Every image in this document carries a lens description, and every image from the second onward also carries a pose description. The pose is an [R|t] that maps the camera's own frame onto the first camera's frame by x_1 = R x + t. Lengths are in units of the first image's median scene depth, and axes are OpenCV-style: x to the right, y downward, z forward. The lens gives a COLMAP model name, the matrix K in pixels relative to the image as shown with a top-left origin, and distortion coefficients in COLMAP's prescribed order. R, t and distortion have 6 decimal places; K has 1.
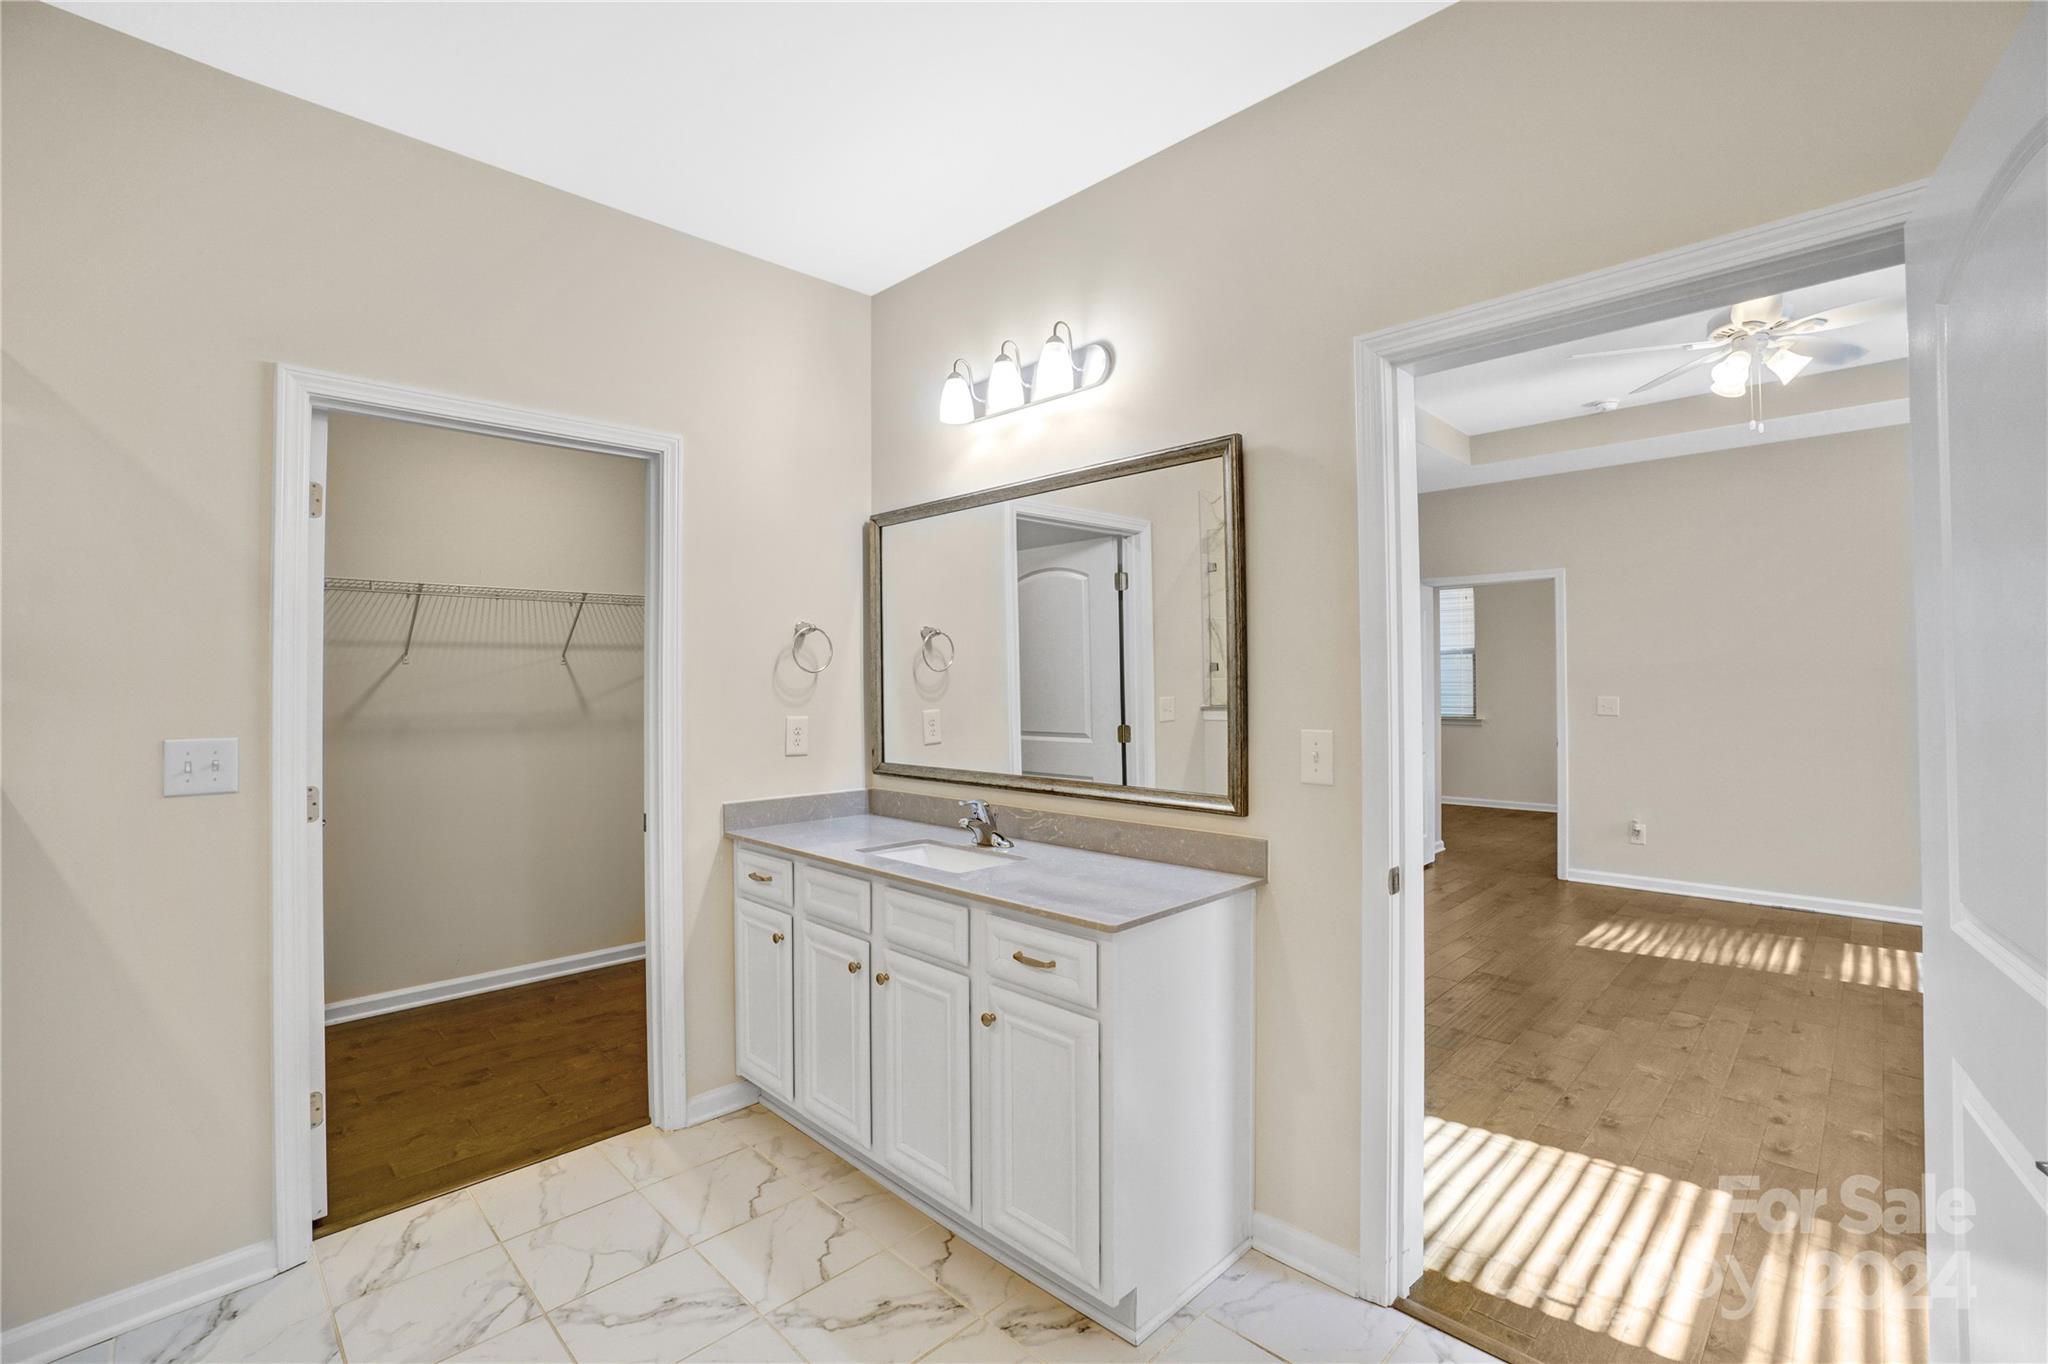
lens RADIAL K [[906.6, 0, 1016.4], [0, 906.6, 656.3], [0, 0, 1]] dist [-0.060737, 0.019857]
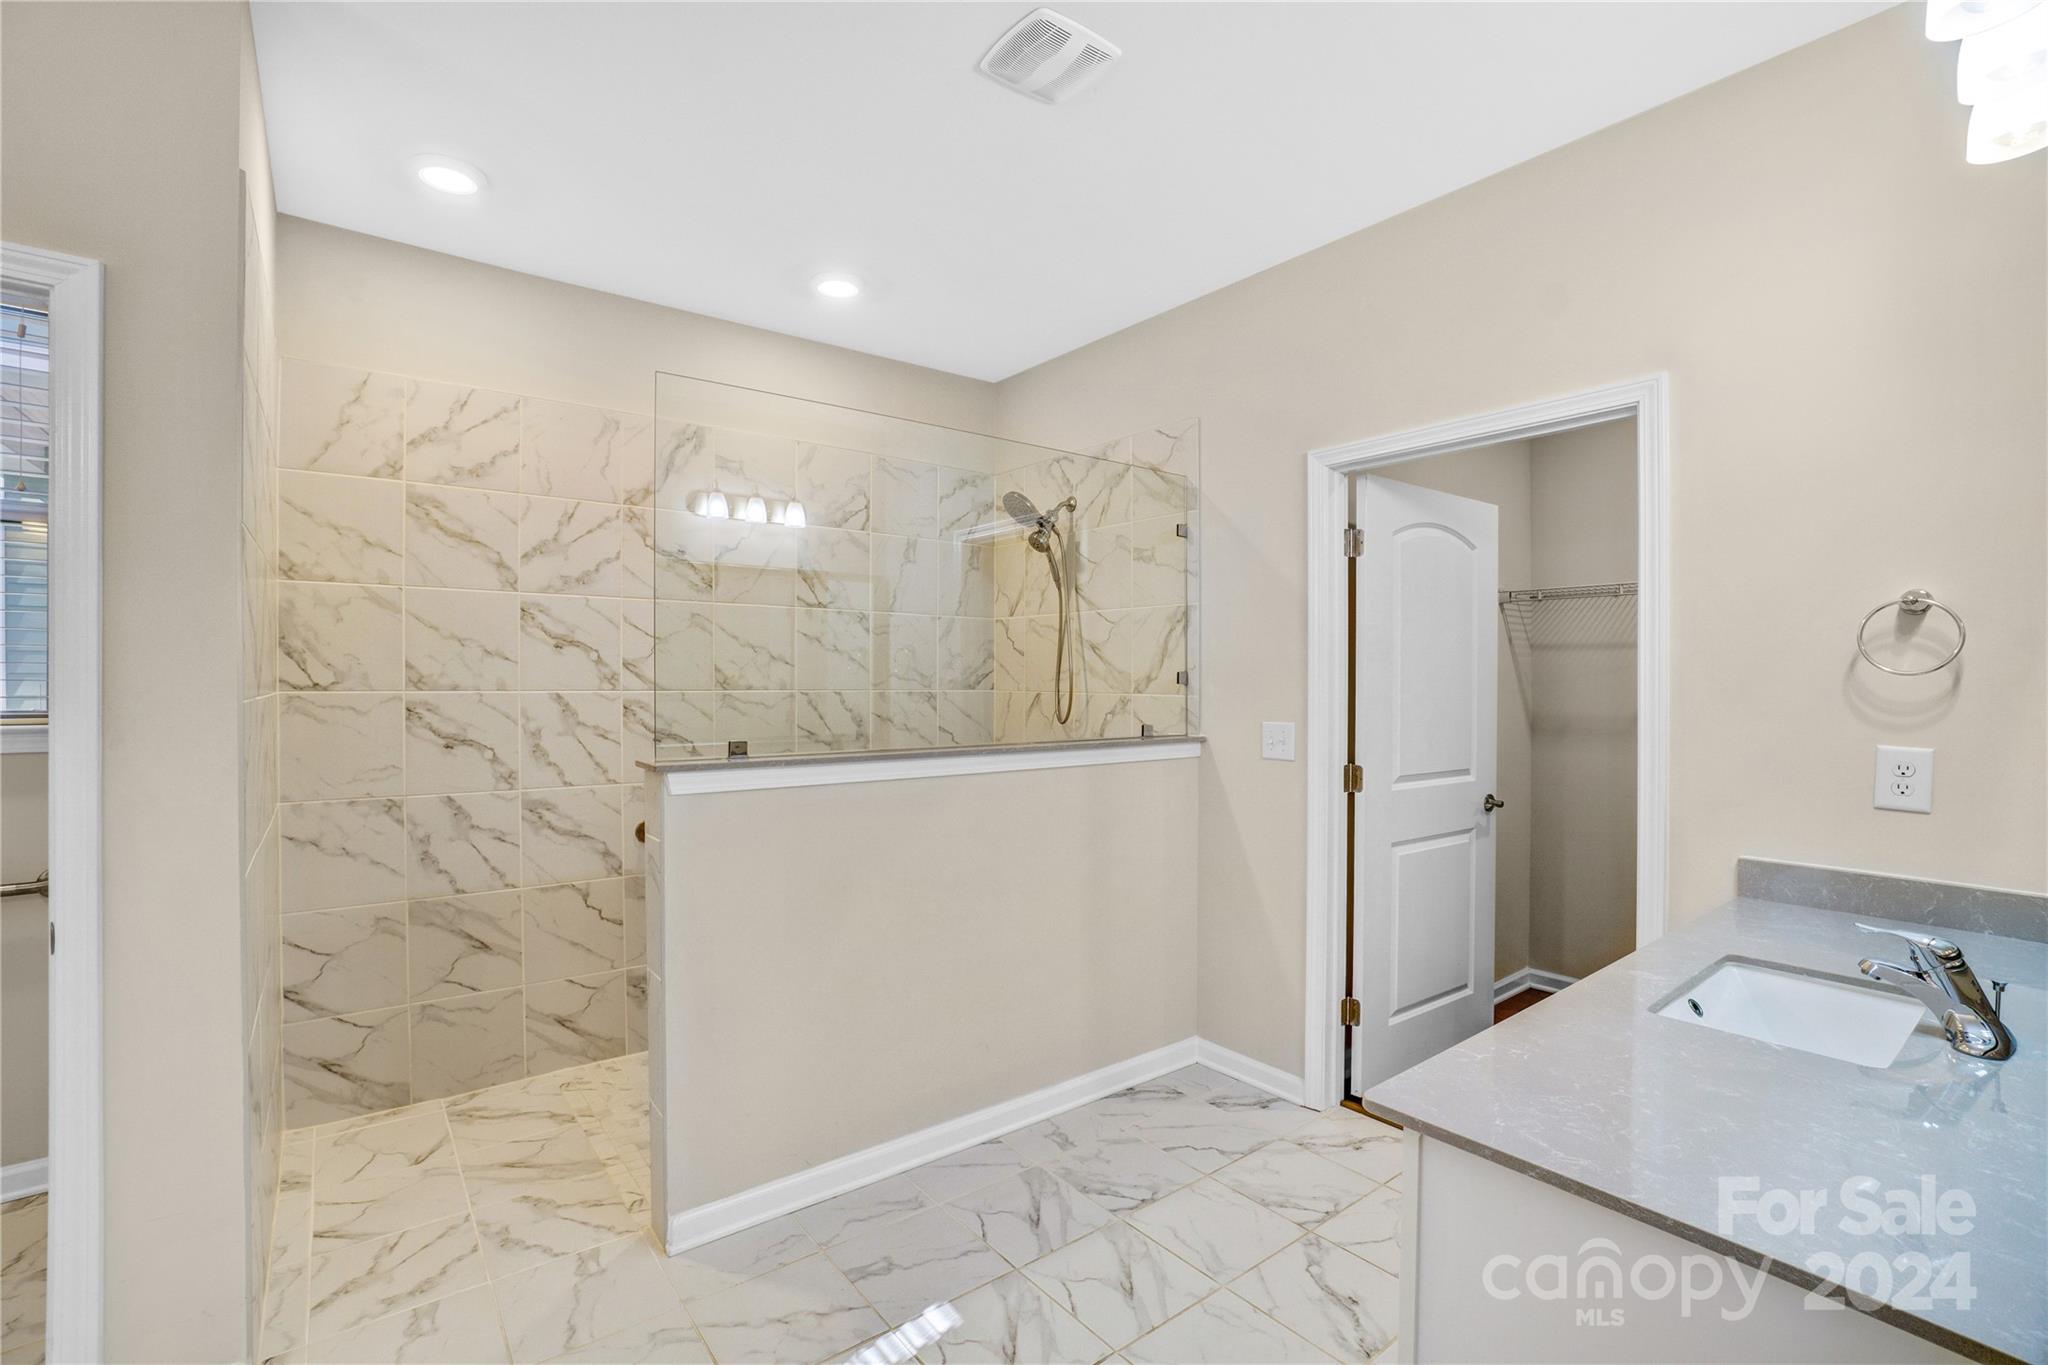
lens RADIAL K [[914.0, 0, 1024.6], [0, 914.0, 679.3], [0, 0, 1]] dist [-0.068104, 0.020574]
pose [[-0.131753, 0.000604, -0.991282, 0.475733], [0.020668, 0.999784, -0.002138, 0.011854], [0.991067, -0.020769, -0.131737, 0.559971]]
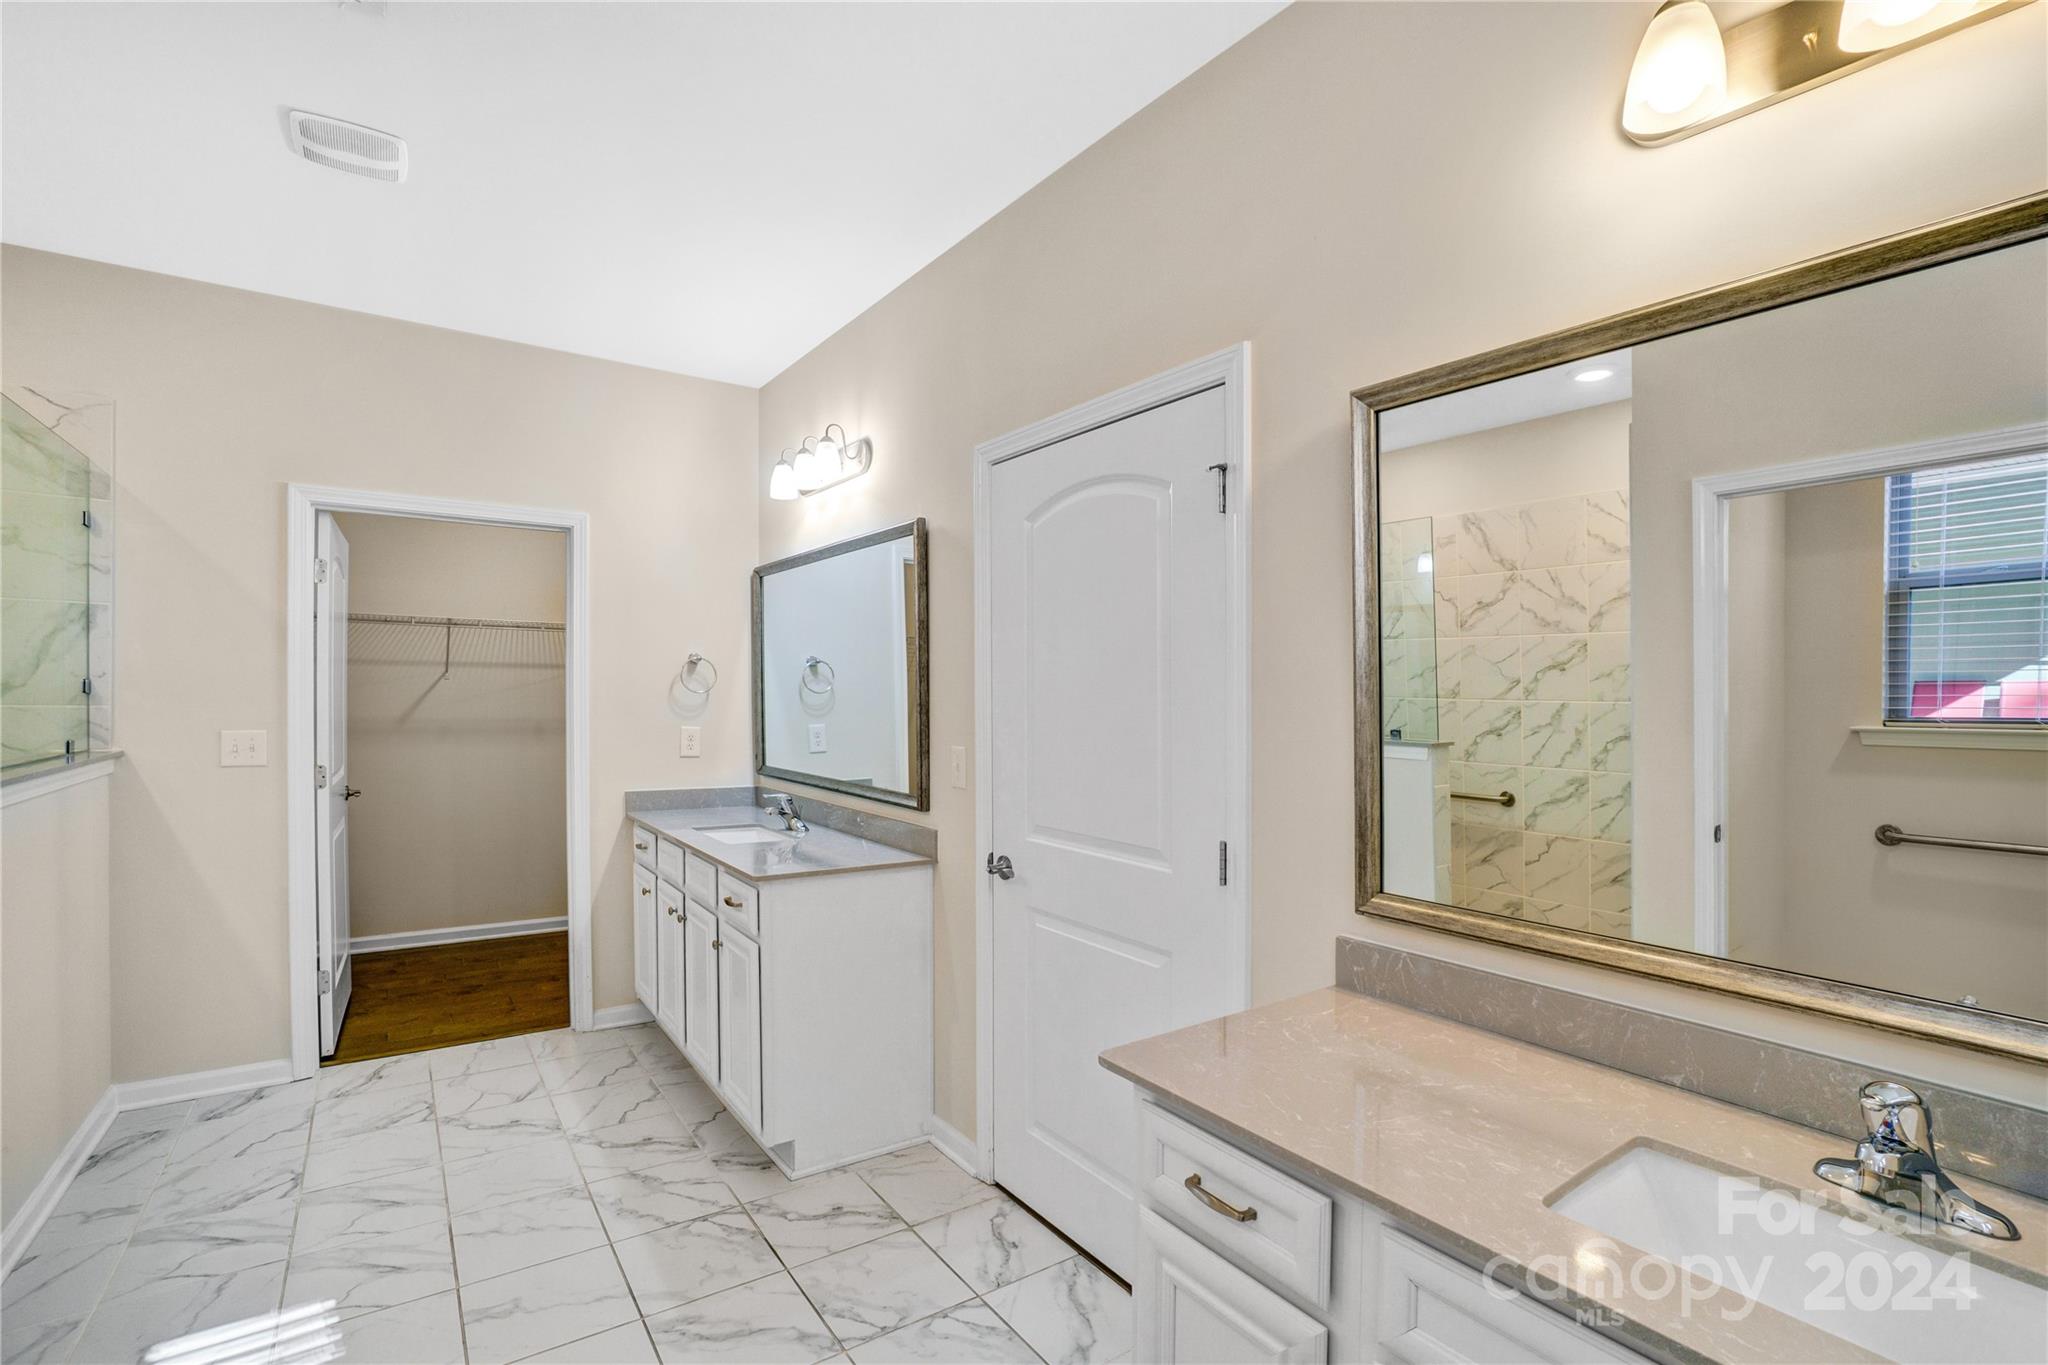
lens RADIAL K [[925.4, 0, 999.8], [0, 925.4, 693.2], [0, 0, 1]] dist [-0.068816, 0.027412]
pose [[0.984892, 0.019279, -0.172093, 0.478678], [-0.014993, 0.999545, 0.026174, -0.024449], [0.172519, -0.023198, 0.984733, -0.240100]]
